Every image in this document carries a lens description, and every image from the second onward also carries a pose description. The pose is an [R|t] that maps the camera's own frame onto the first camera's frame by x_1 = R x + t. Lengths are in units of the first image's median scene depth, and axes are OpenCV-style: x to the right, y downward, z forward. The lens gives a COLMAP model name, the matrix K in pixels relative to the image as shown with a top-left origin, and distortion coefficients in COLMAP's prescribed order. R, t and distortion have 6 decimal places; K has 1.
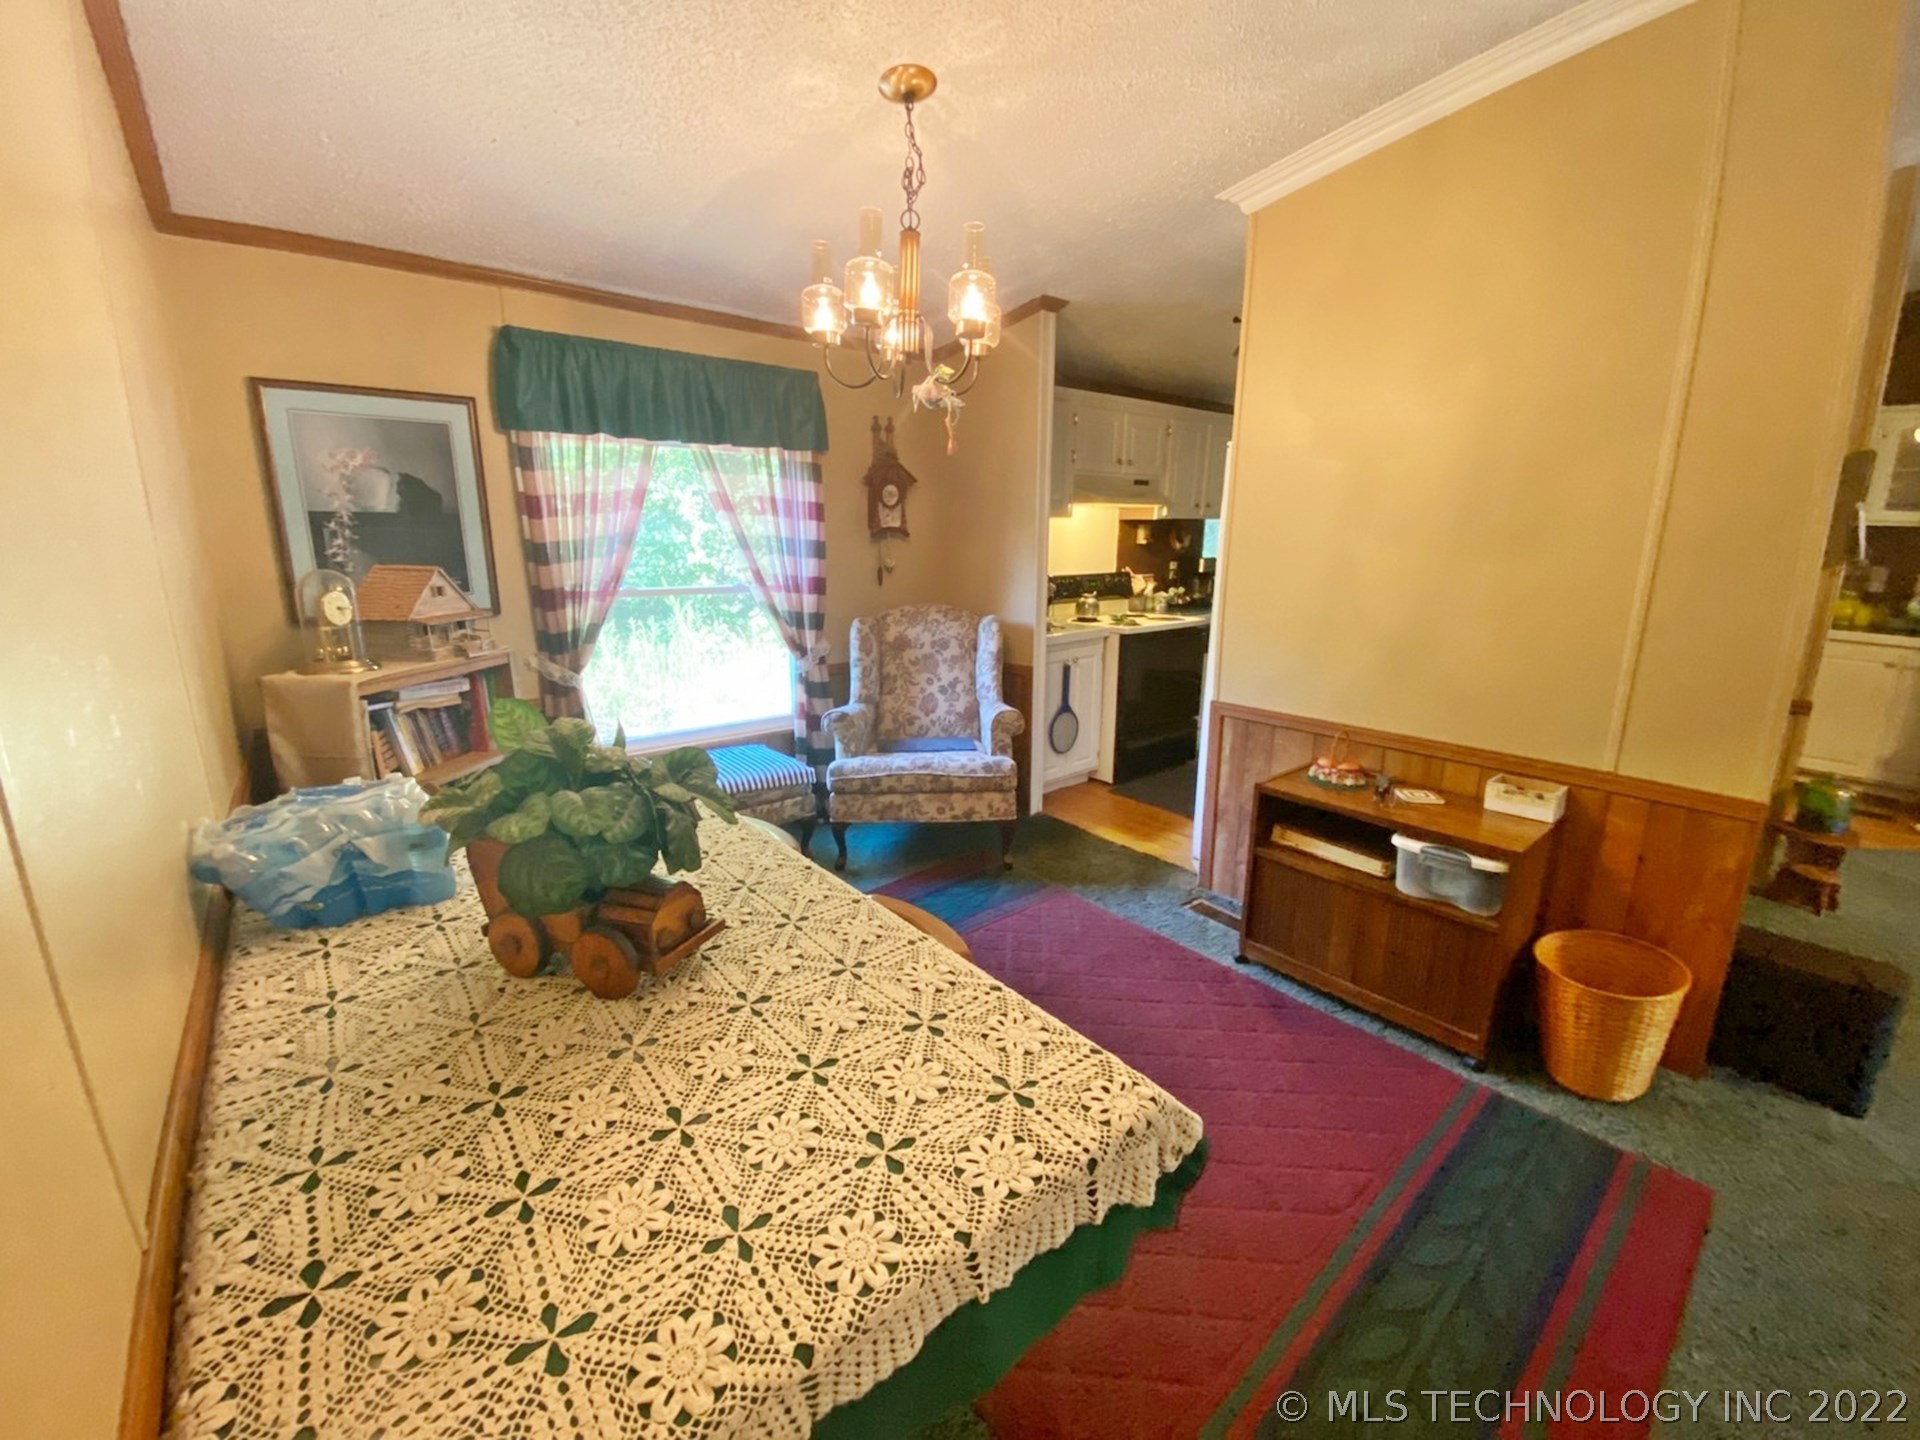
lens RADIAL K [[761.9, 0, 960.0], [0, 761.9, 720.0], [0, 0, 1]] dist [0.066933, -0.047584]
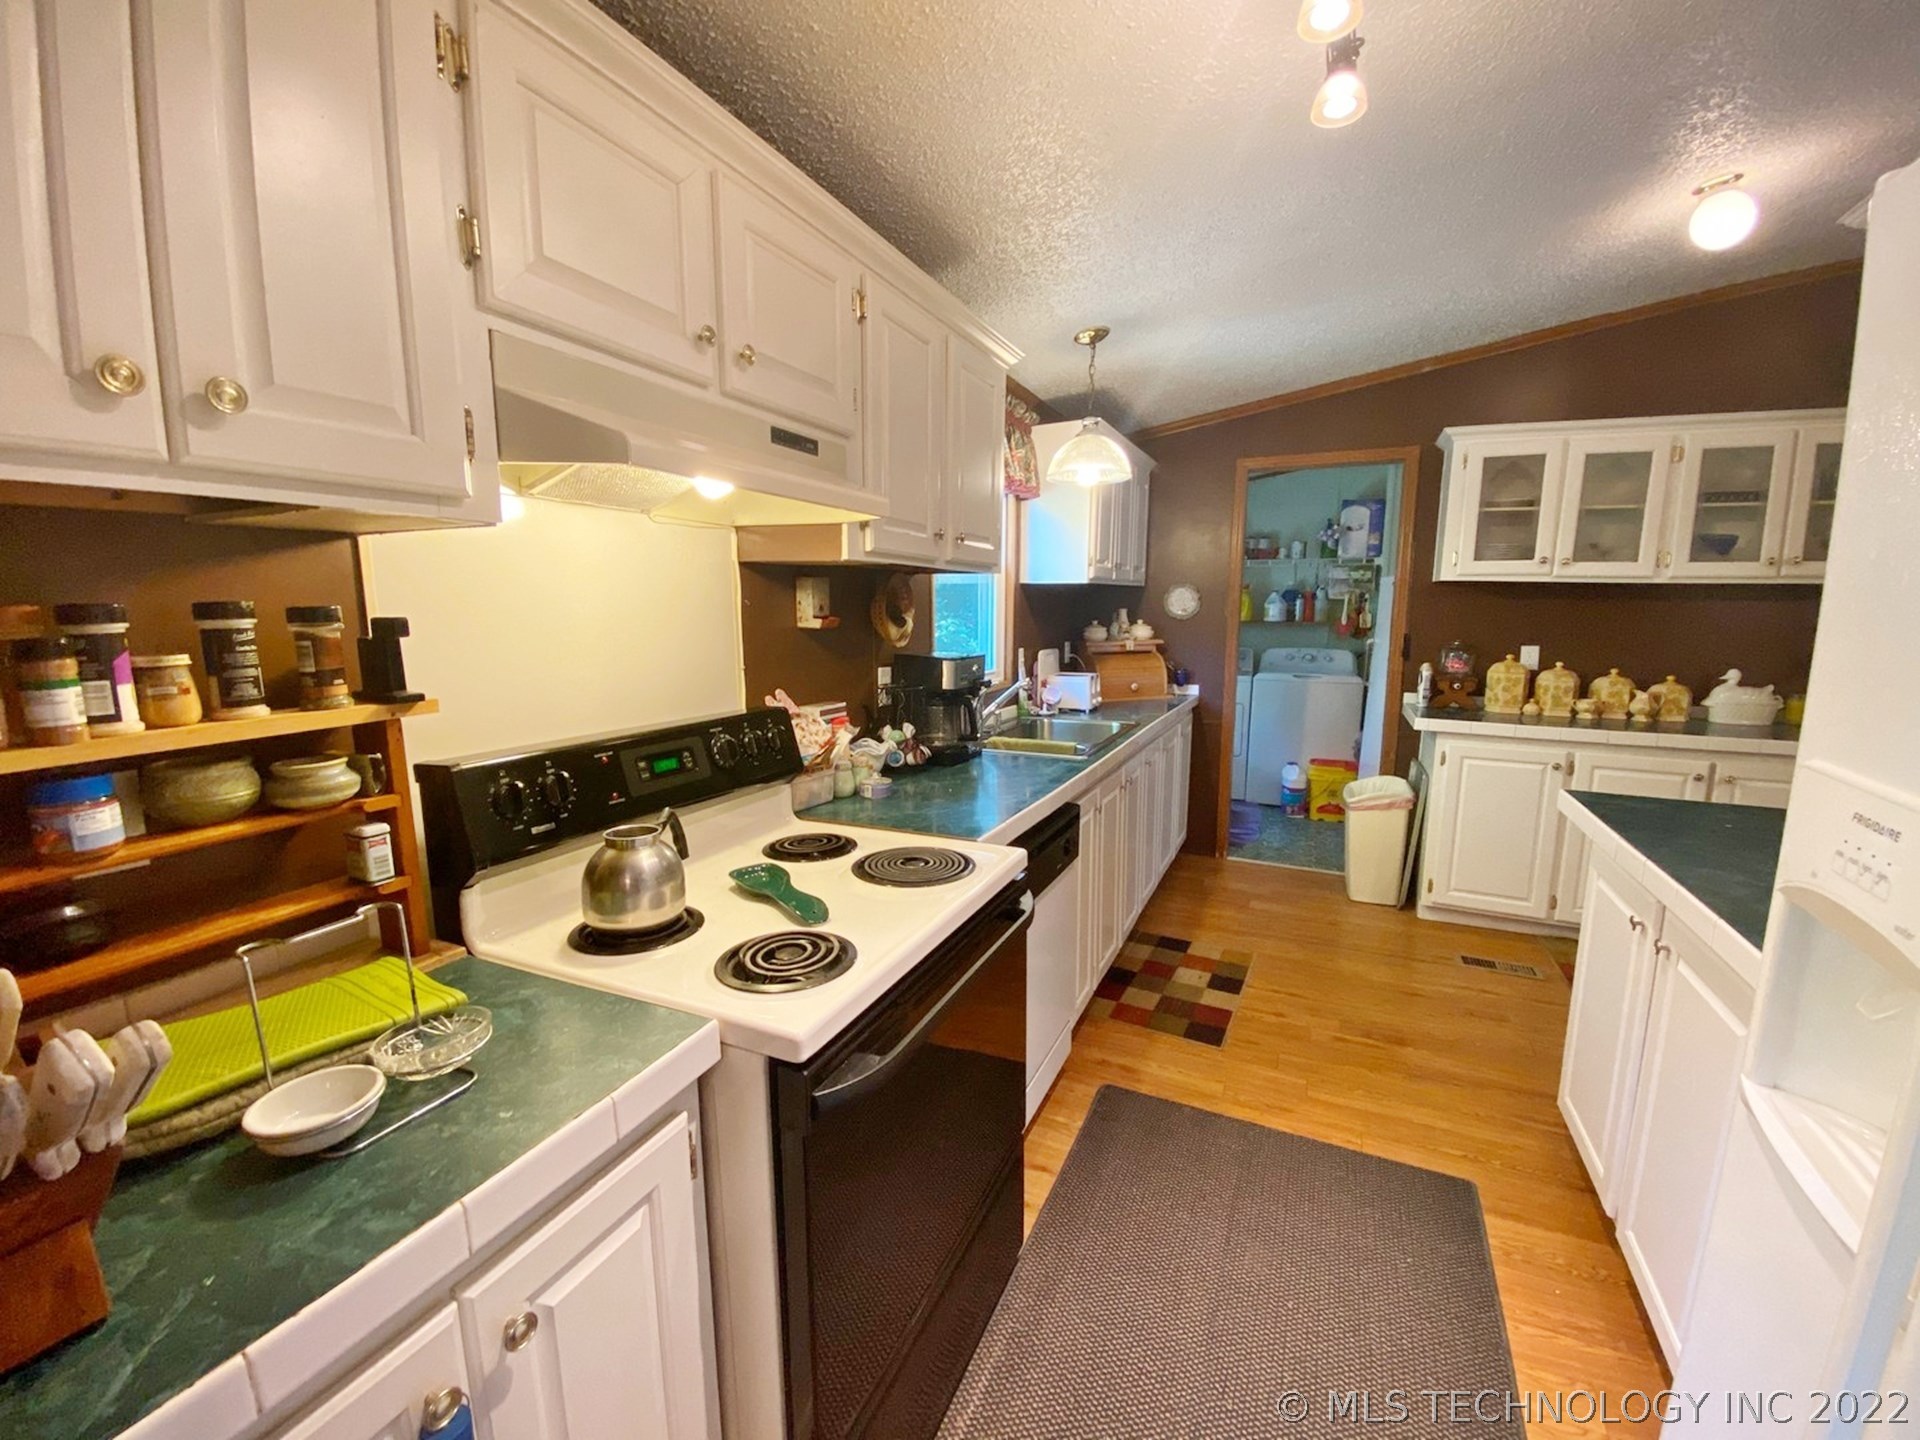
lens RADIAL K [[769.1, 0, 960.0], [0, 769.1, 720.0], [0, 0, 1]] dist [0.025074, -0.020520]
pose [[0.906090, -0.068811, 0.417453, 0.143487], [0.108793, 0.991401, -0.072719, -0.150664], [-0.408859, 0.111306, 0.905784, 0.636133]]
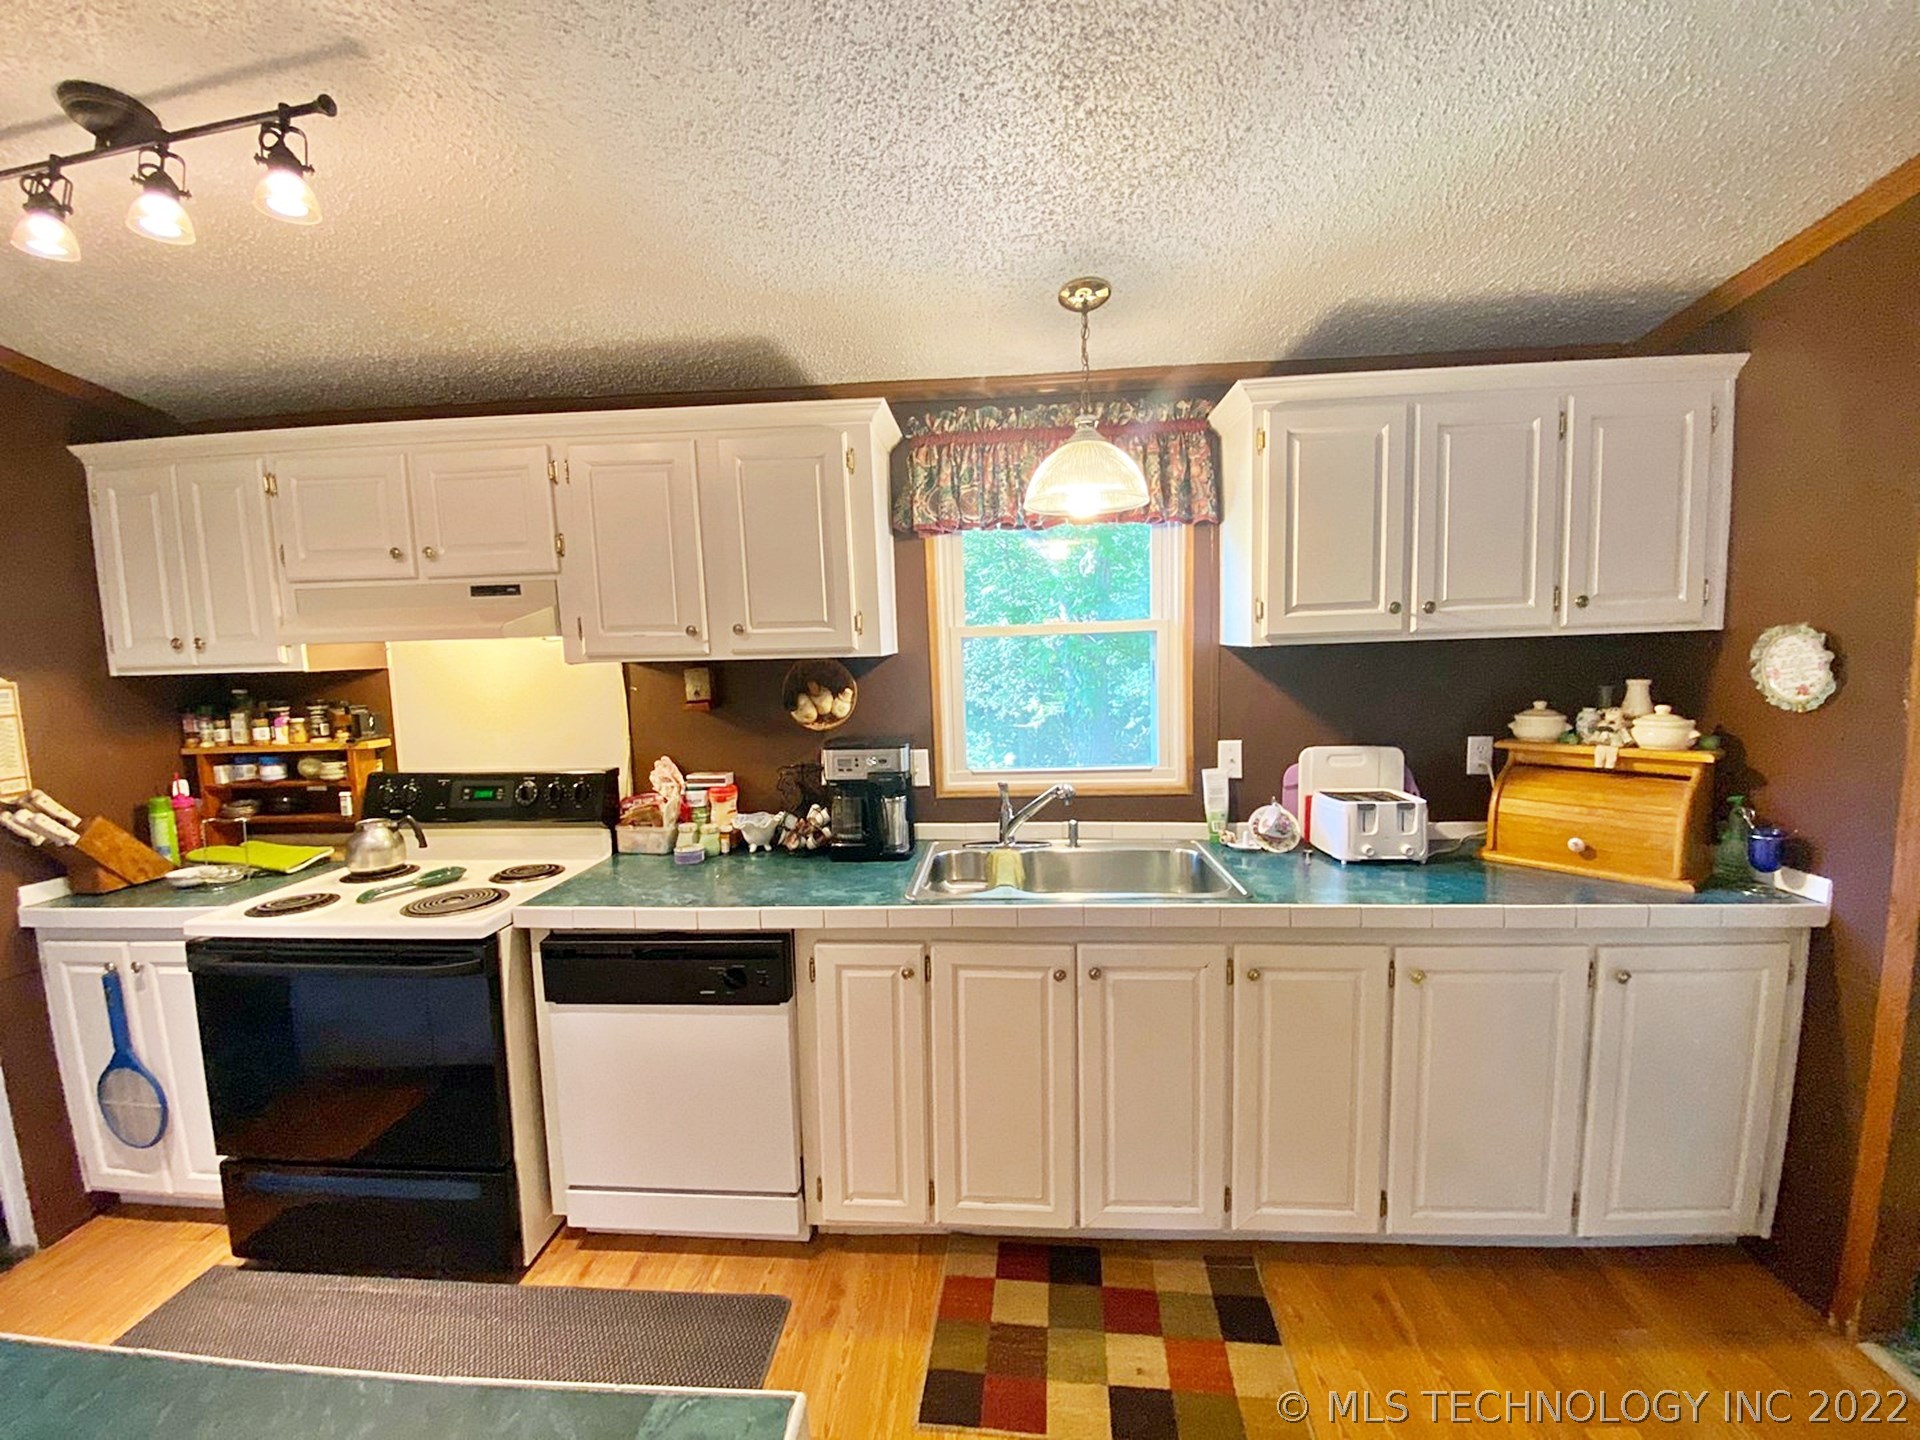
lens RADIAL K [[769.1, 0, 960.0], [0, 769.1, 720.0], [0, 0, 1]] dist [0.025074, -0.020520]
pose [[0.724949, 0.043856, -0.687405, 0.688611], [-0.135532, 0.987543, -0.079931, -0.211990], [0.675337, 0.151111, 0.721862, 0.787251]]
